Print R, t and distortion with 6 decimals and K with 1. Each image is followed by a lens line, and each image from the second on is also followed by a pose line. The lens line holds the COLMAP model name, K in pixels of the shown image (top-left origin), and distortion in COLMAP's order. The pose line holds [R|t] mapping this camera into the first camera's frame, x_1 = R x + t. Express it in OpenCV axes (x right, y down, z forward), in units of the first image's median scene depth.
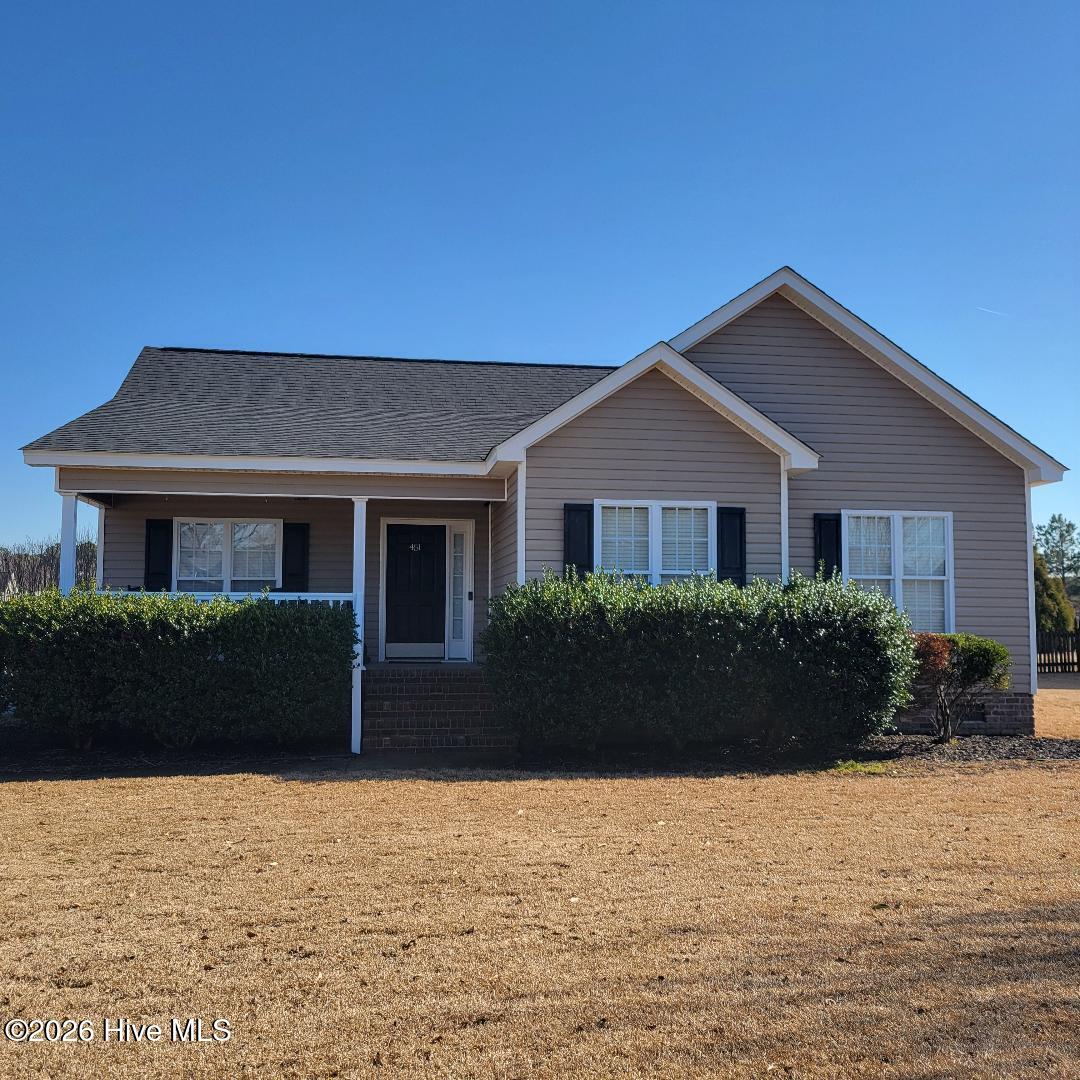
lens RADIAL K [[1051.8, 0, 540.0], [0, 1051.8, 540.0], [0, 0, 1]] dist [0.071712, -0.005916]
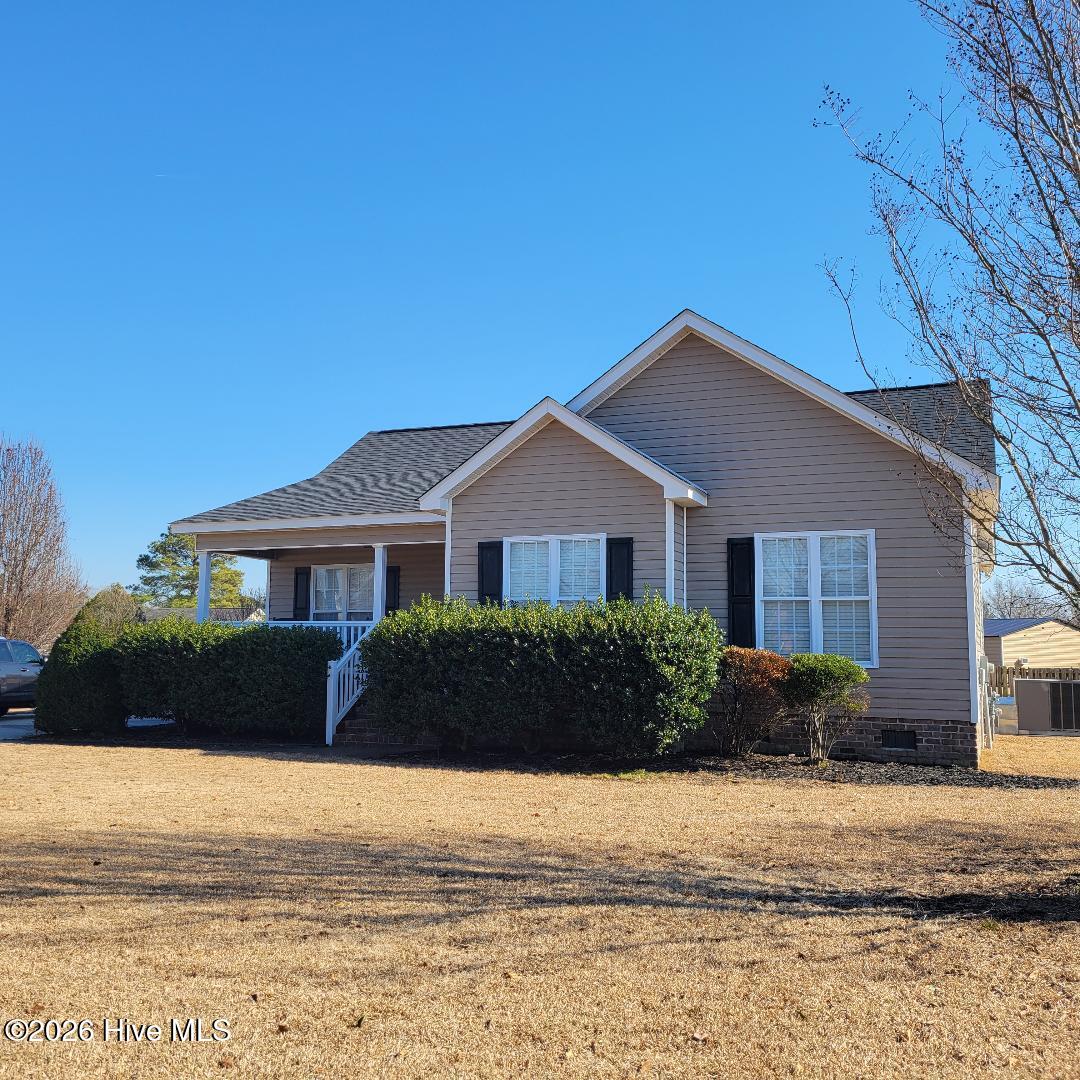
lens RADIAL K [[1083.2, 0, 540.2], [0, 1083.2, 523.1], [0, 0, 1]] dist [0.058060, -0.010648]
pose [[0.851421, -0.058654, -0.521193, 0.697199], [0.033655, 0.997789, -0.057311, 0.015644], [0.523402, 0.031255, 0.851512, -0.001800]]
